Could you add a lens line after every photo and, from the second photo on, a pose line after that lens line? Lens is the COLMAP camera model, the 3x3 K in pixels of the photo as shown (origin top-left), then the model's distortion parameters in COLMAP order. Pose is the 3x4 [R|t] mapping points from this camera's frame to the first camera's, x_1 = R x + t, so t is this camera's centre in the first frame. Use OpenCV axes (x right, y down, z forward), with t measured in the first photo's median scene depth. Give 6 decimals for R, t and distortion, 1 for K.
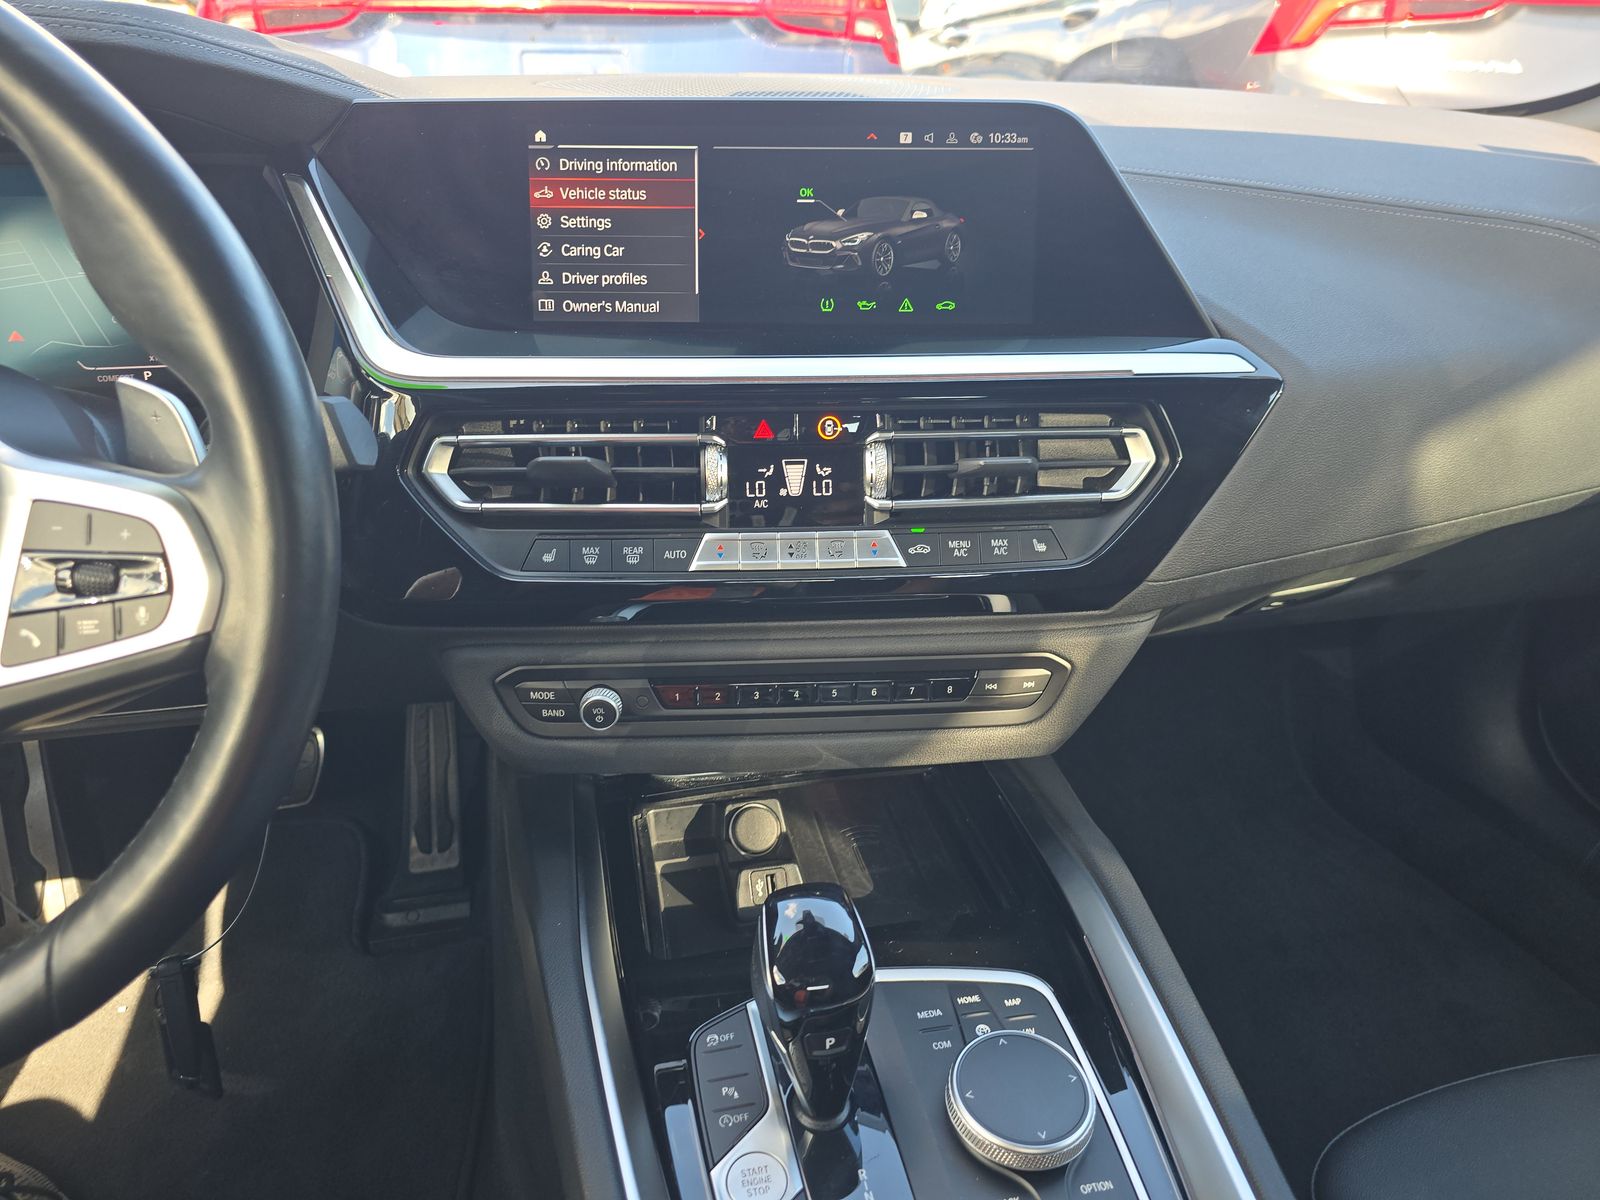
lens RADIAL K [[932.7, 0, 800.0], [0, 932.7, 600.0], [0, 0, 1]] dist [0.000703, -0.025712]
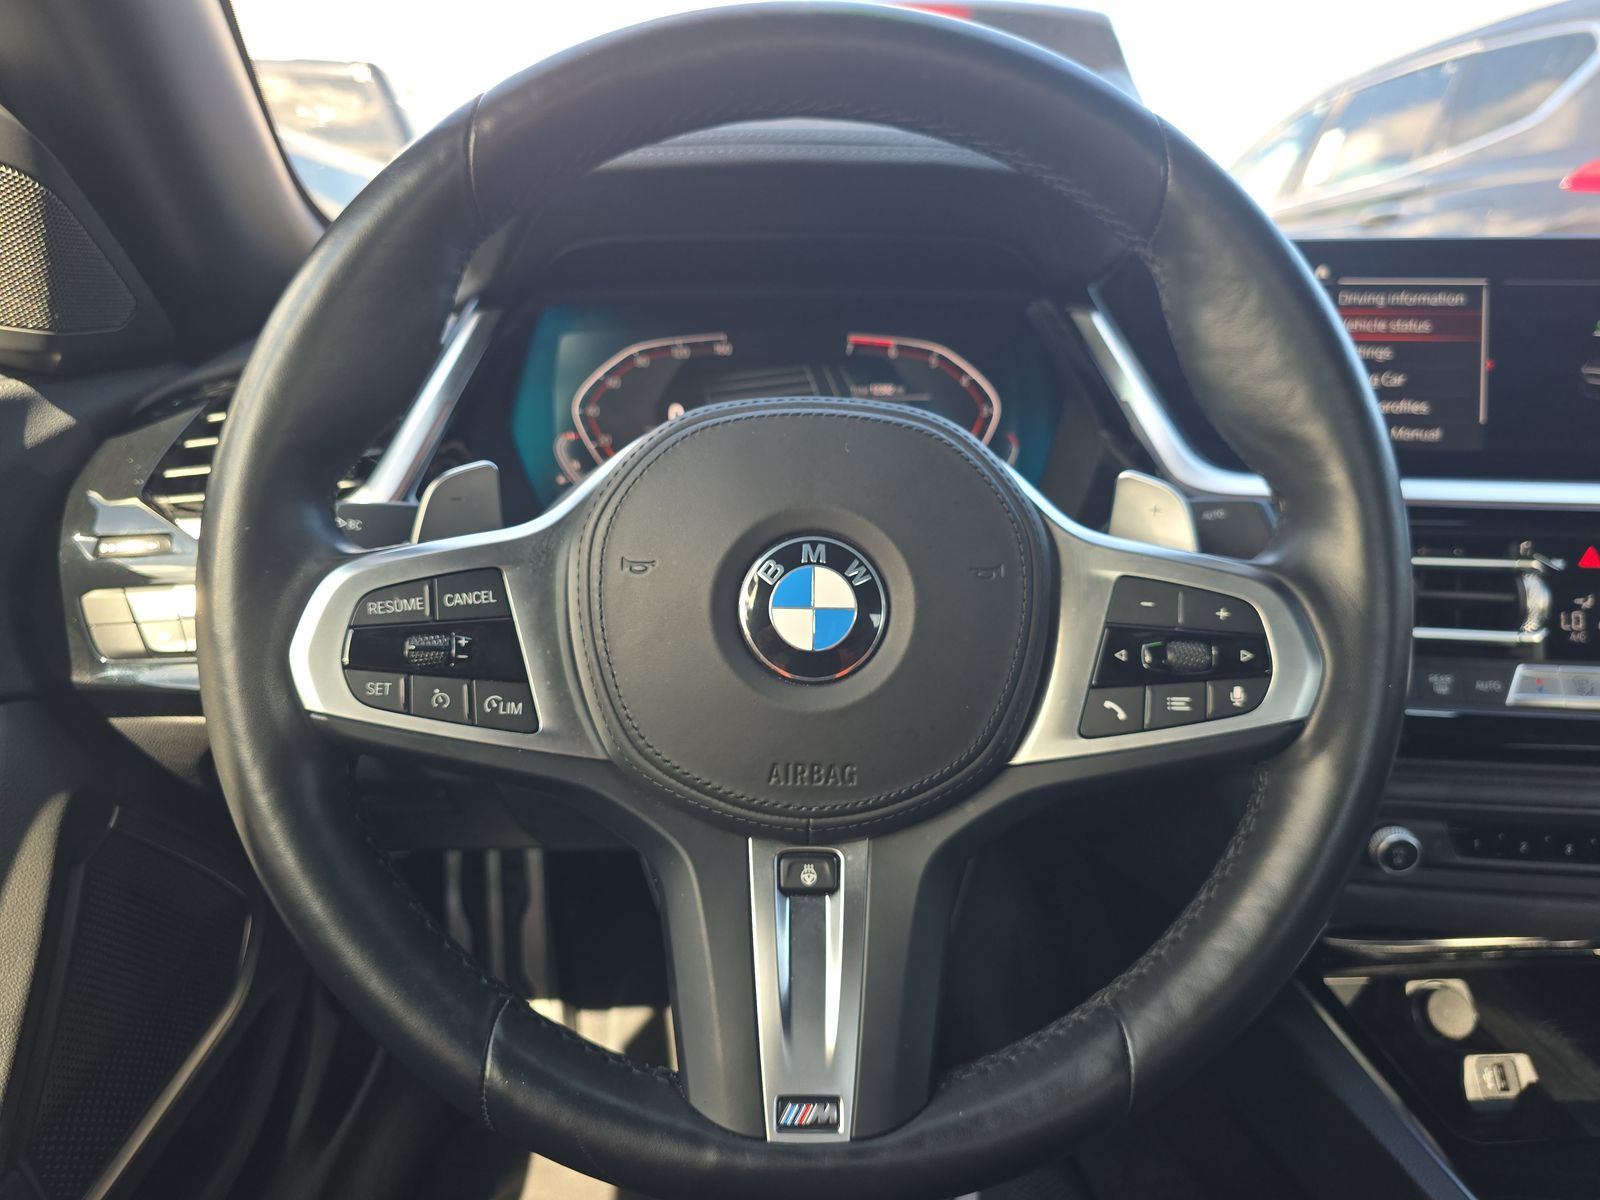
lens RADIAL K [[932.7, 0, 800.0], [0, 932.7, 600.0], [0, 0, 1]] dist [0.000703, -0.025712]
pose [[0.981230, 0.044563, -0.187624, -0.632874], [-0.077677, 0.981848, -0.173033, 0.079566], [0.176507, 0.184360, 0.966880, -0.029434]]
